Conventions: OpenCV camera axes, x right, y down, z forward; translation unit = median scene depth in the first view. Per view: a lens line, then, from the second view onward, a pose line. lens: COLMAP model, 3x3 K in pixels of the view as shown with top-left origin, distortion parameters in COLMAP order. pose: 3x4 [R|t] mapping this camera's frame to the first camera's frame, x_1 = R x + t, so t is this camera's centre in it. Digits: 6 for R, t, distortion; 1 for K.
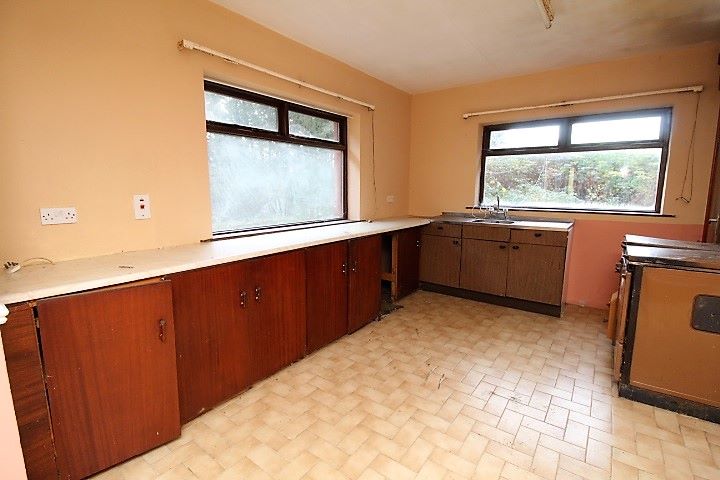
lens RADIAL K [[326.0, 0, 362.7], [0, 326.0, 238.0], [0, 0, 1]] dist [-0.011599, -0.001338]
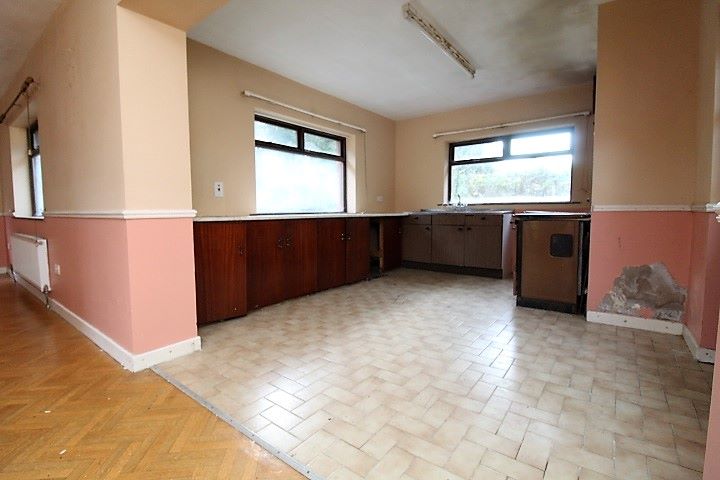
lens RADIAL K [[326.0, 0, 362.8], [0, 326.0, 238.0], [0, 0, 1]] dist [-0.011599, -0.001338]
pose [[0.999895, -0.007744, -0.012272, 0.041715], [0.006861, 0.997490, -0.070473, 0.167489], [0.012787, 0.070381, 0.997438, -0.382413]]
